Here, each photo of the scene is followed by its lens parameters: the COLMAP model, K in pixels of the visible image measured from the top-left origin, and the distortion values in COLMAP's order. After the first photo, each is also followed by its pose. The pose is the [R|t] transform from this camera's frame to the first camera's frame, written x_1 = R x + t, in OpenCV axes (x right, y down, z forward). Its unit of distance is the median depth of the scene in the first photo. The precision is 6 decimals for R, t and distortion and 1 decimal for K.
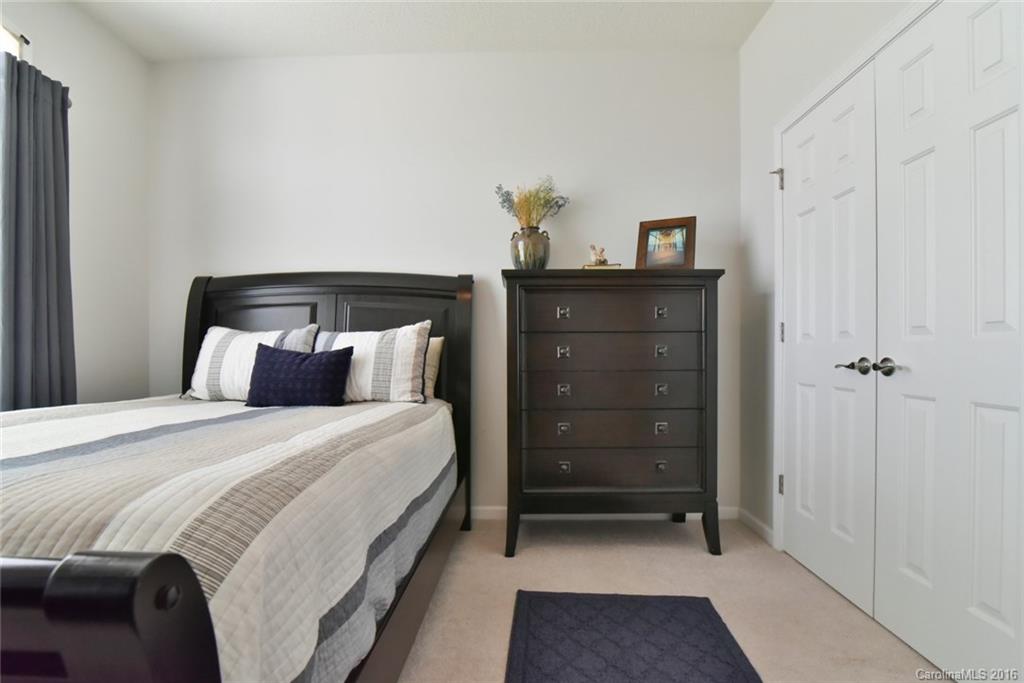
lens RADIAL K [[476.4, 0, 510.2], [0, 476.4, 349.8], [0, 0, 1]] dist [-0.016349, -0.000297]
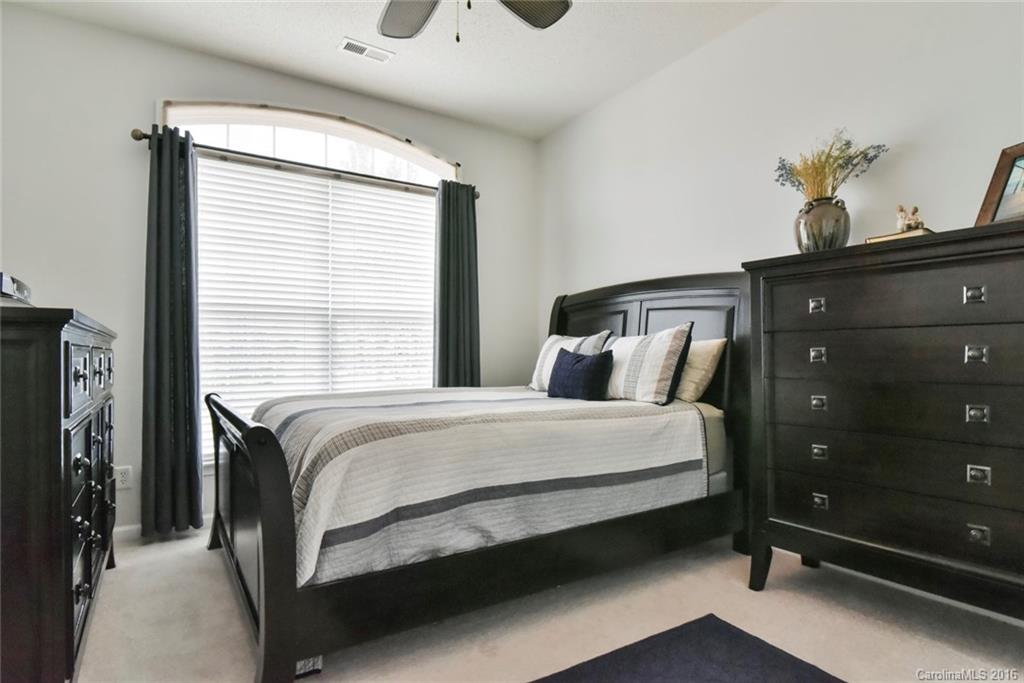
lens RADIAL K [[534.0, 0, 512.0], [0, 534.0, 341.5], [0, 0, 1]] dist [-0.002185, -0.000332]
pose [[0.573427, -0.019061, -0.819035, 0.534572], [0.006089, 0.999801, -0.019006, -0.004307], [0.819234, 0.005912, 0.573429, 0.069105]]
